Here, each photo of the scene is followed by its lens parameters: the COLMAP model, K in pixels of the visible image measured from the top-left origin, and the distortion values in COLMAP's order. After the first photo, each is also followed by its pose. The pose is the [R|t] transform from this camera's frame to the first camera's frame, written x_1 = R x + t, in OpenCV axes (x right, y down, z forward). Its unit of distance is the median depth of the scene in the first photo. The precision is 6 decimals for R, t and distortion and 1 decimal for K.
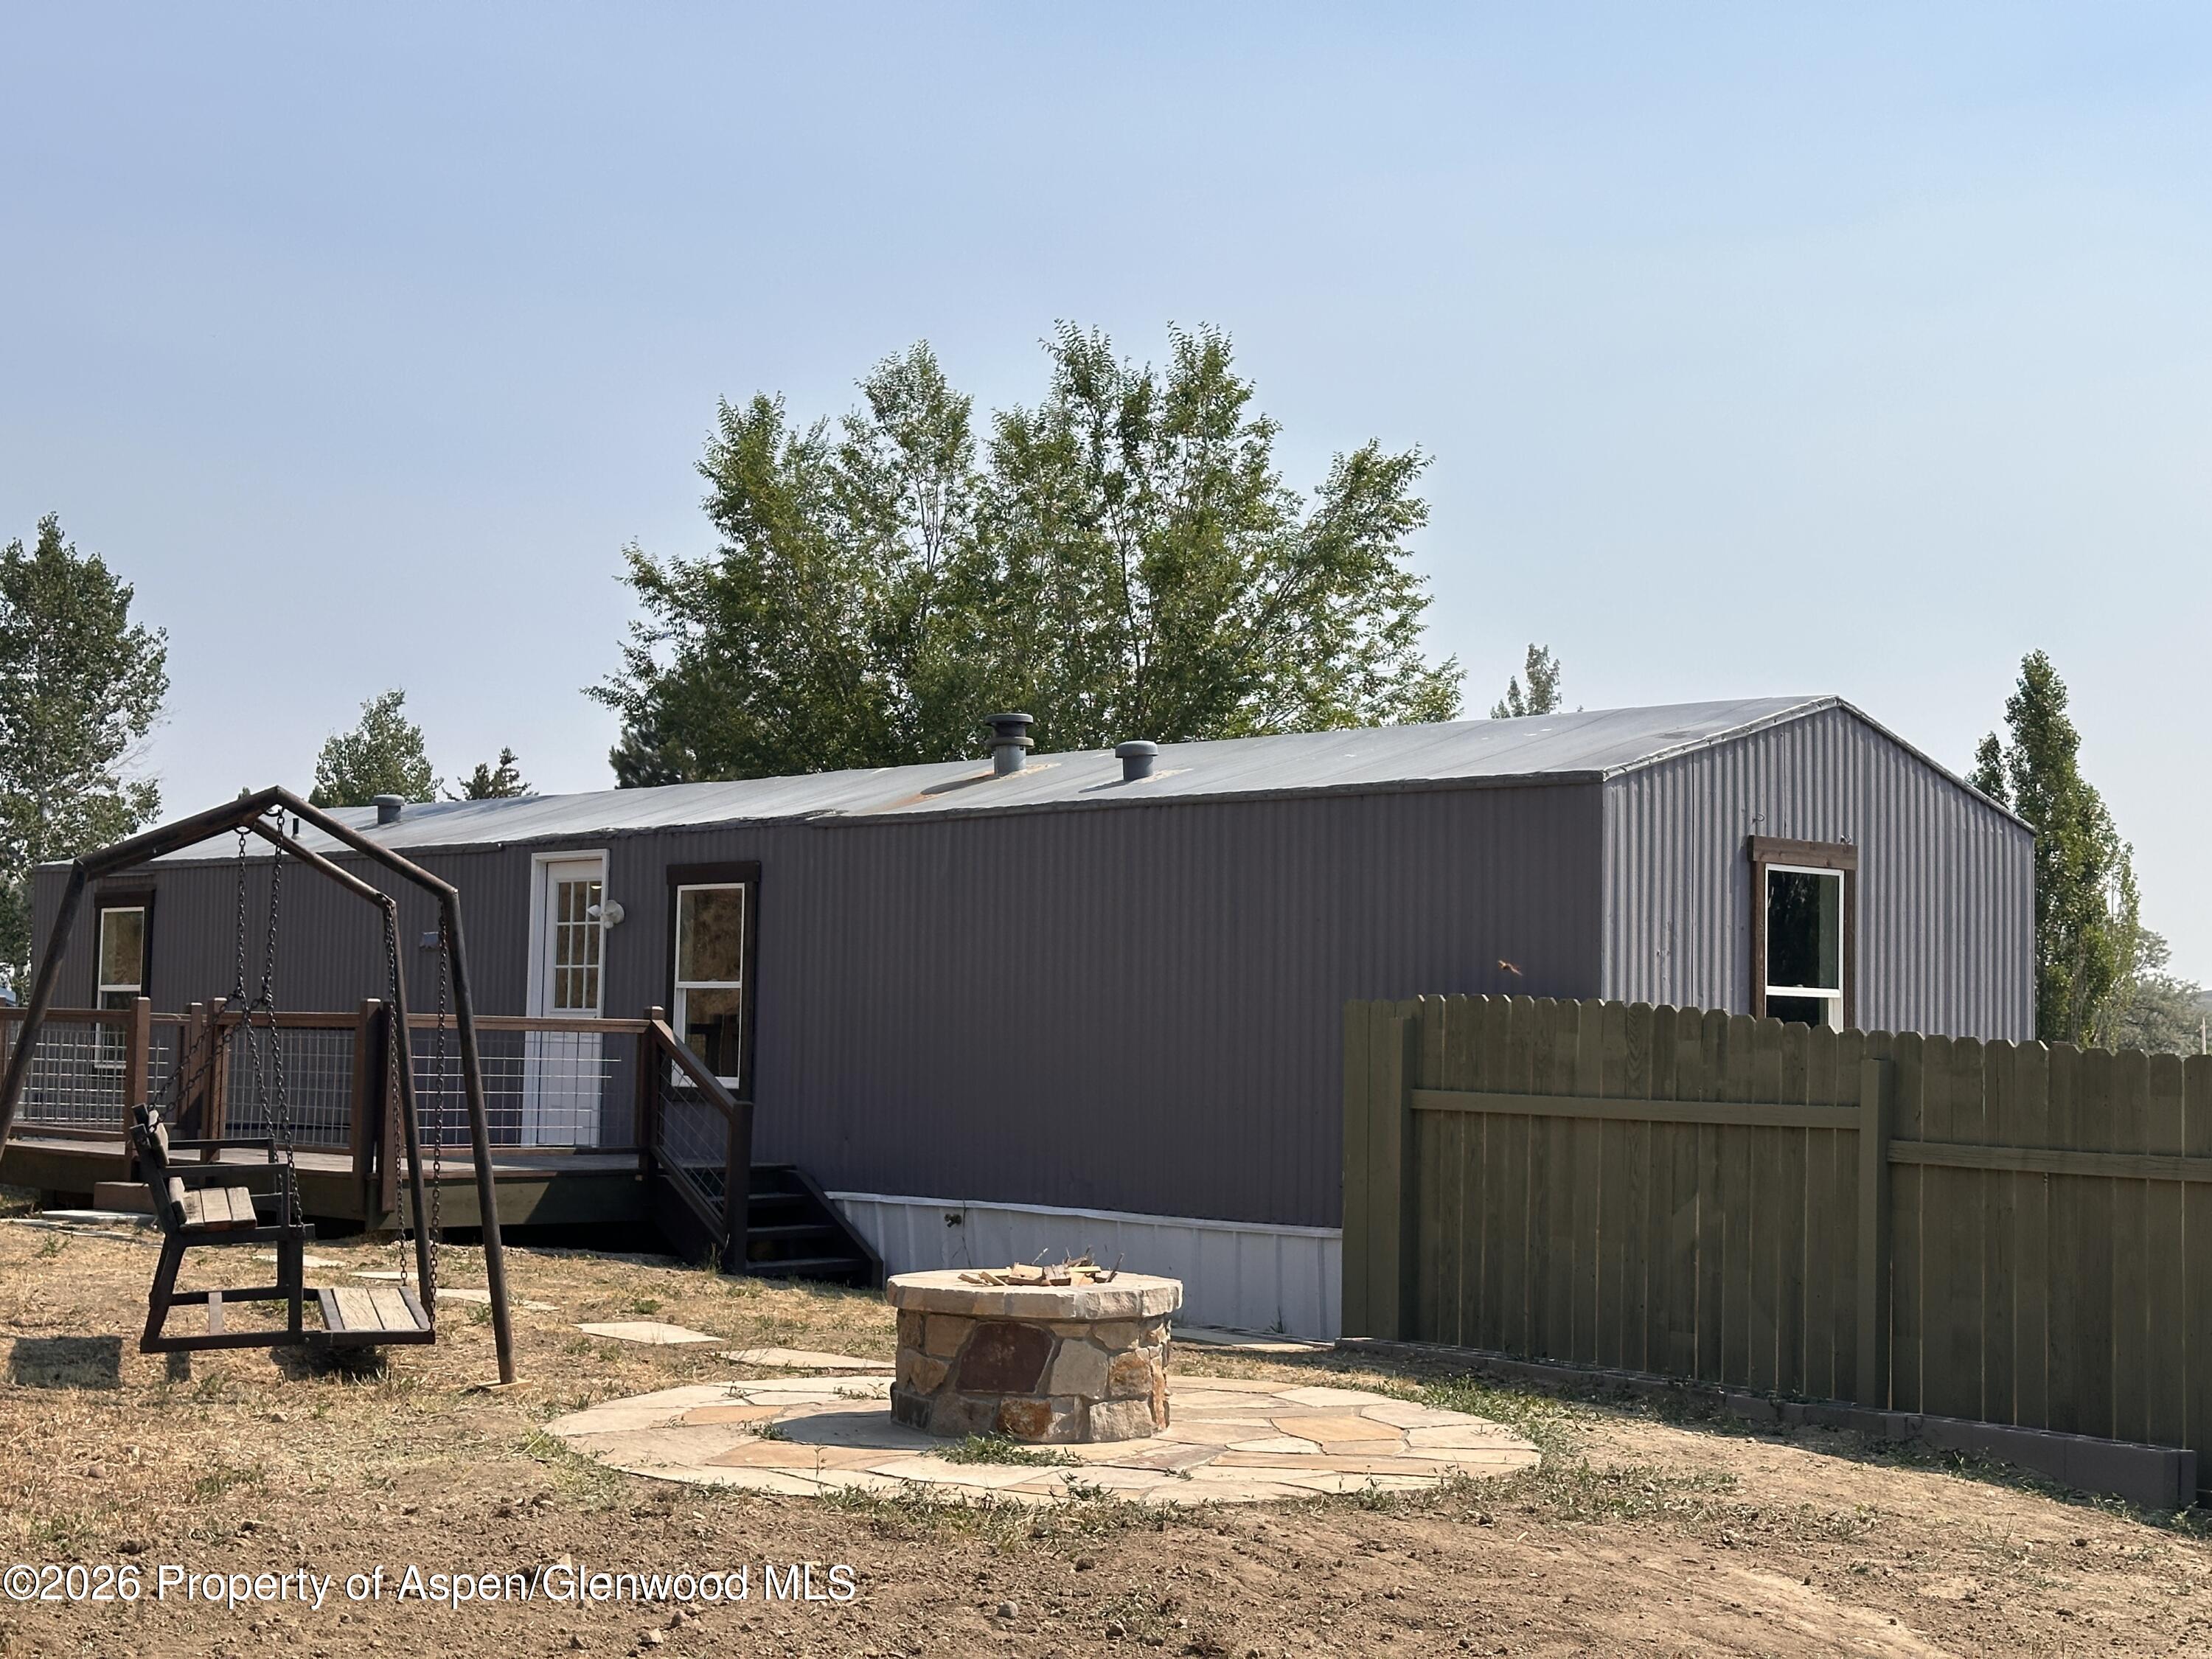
lens RADIAL K [[3126.7, 0, 1106.0], [0, 3126.7, 829.5], [0, 0, 1]] dist [0.090008, -0.352075]
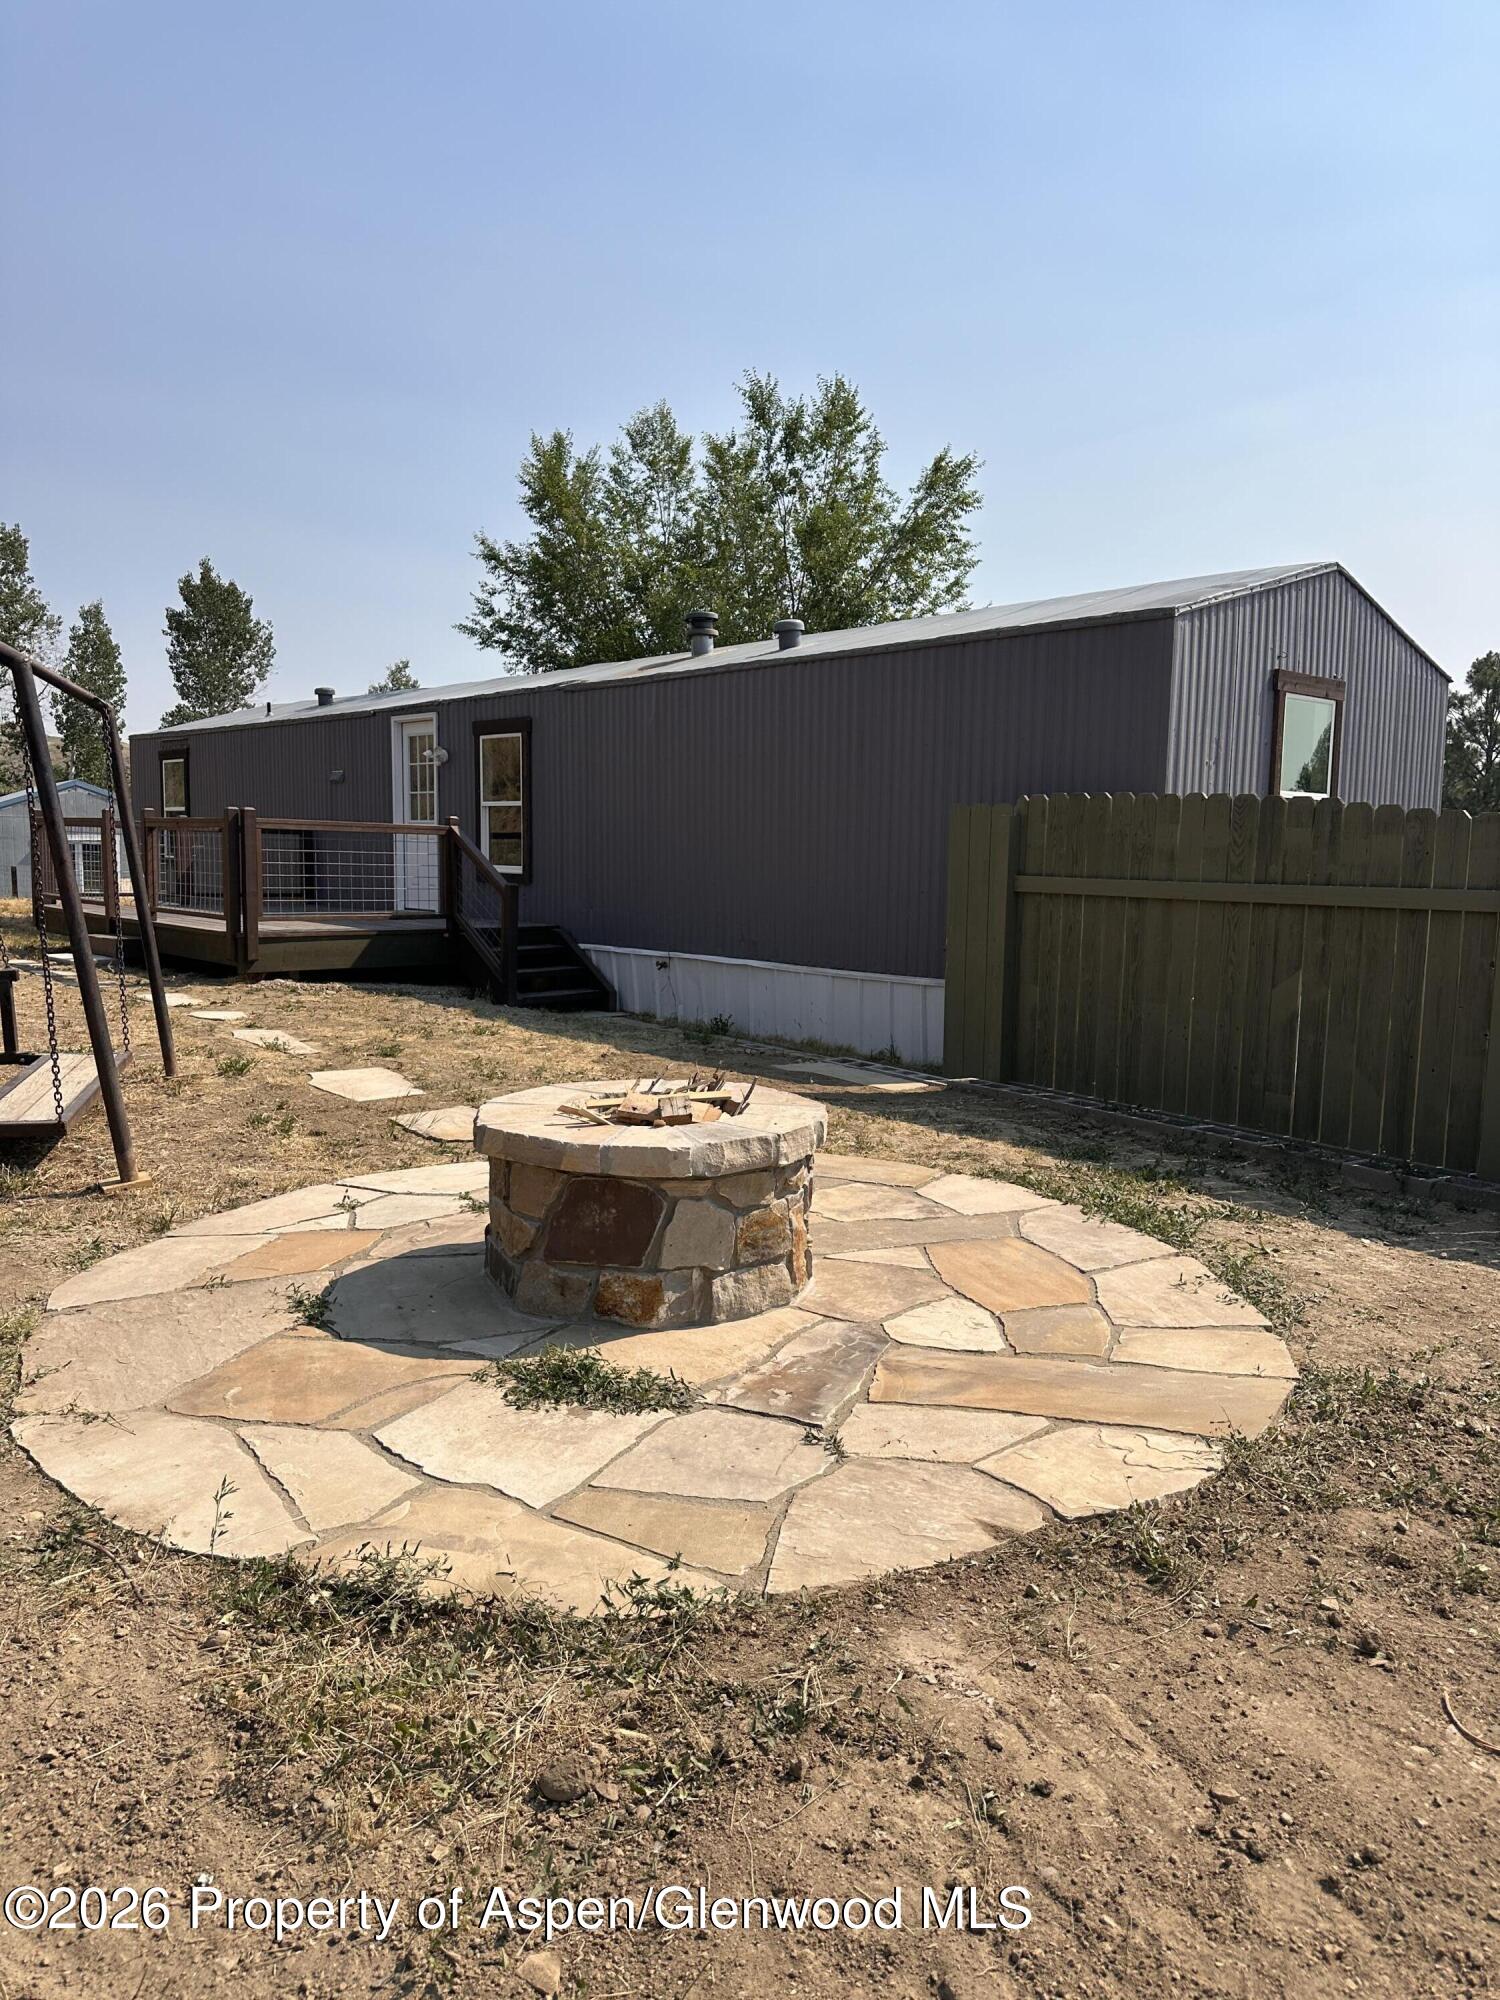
lens RADIAL K [[1285.1, 0, 750.0], [0, 1285.1, 1000.0], [0, 0, 1]] dist [0.185112, -0.312897]
pose [[0.999642, 0.000554, -0.026733, 0.008862], [0.004313, 0.983353, 0.181652, 0.036252], [0.026389, -0.181703, 0.982999, 0.461184]]
